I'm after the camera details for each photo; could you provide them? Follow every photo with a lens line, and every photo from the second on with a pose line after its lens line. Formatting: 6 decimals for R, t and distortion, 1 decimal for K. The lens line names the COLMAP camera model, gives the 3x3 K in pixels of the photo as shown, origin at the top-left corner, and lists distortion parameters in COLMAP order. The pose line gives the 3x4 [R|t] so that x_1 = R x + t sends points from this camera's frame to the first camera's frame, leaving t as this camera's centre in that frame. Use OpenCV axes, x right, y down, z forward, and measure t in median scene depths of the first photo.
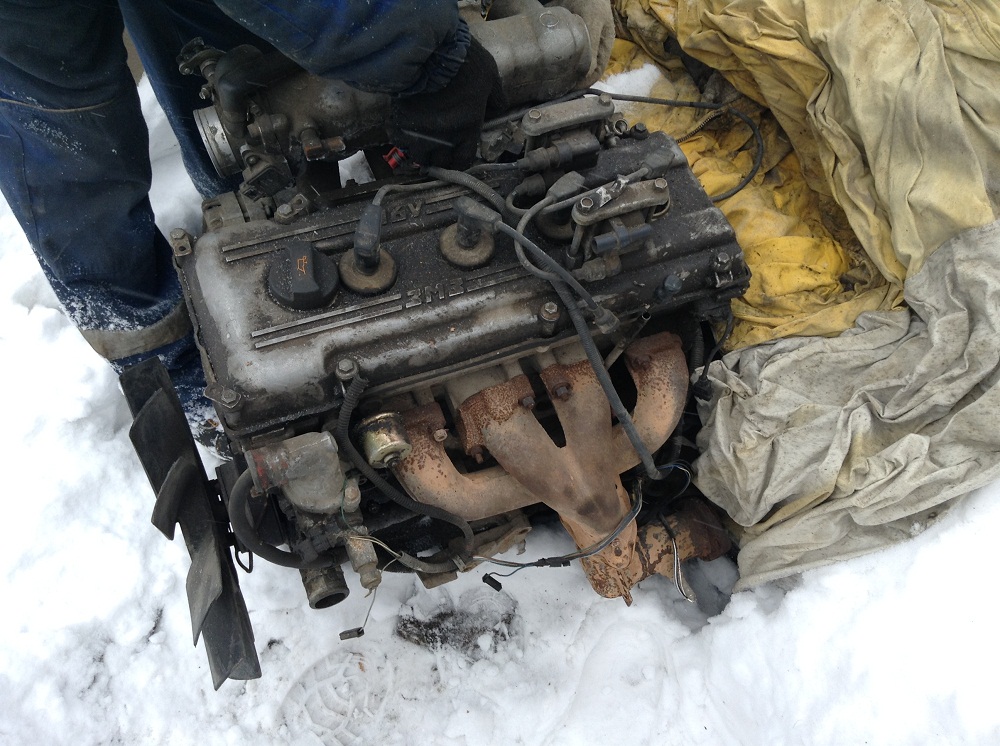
lens RADIAL K [[972.2, 0, 500.0], [0, 972.2, 373.0], [0, 0, 1]] dist [0.114372, -0.213371]
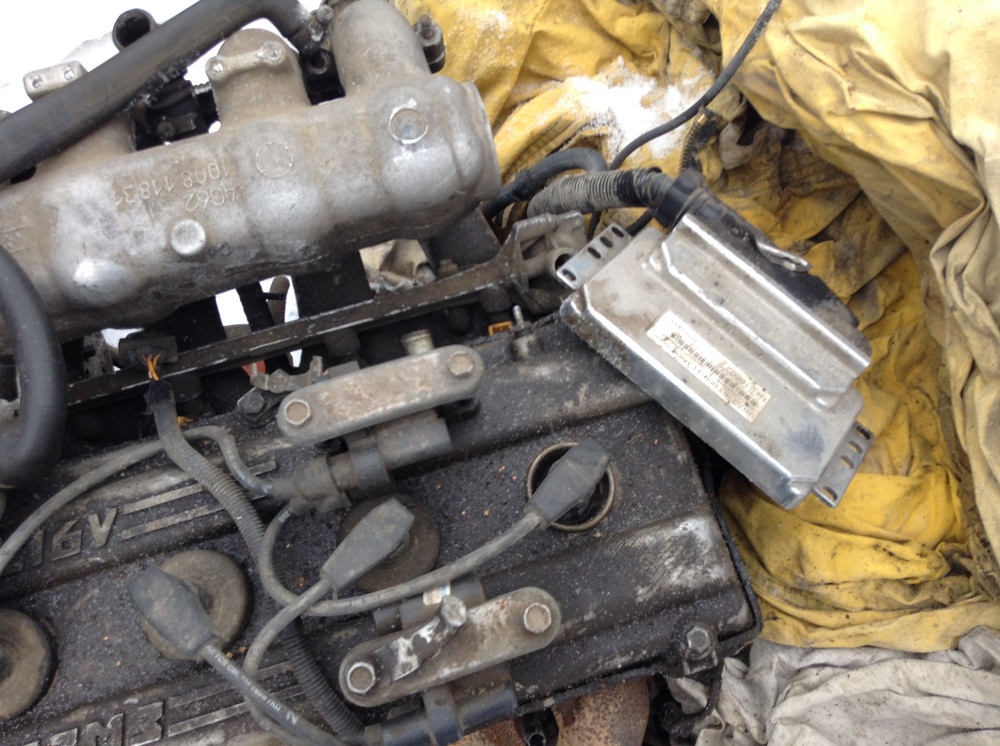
lens RADIAL K [[972.2, 0, 500.0], [0, 972.2, 373.0], [0, 0, 1]] dist [0.114372, -0.213371]
pose [[0.991869, 0.068386, -0.107327, 0.156868], [-0.035662, 0.958920, 0.281426, -0.360862], [0.122164, -0.275310, 0.953562, 0.490914]]
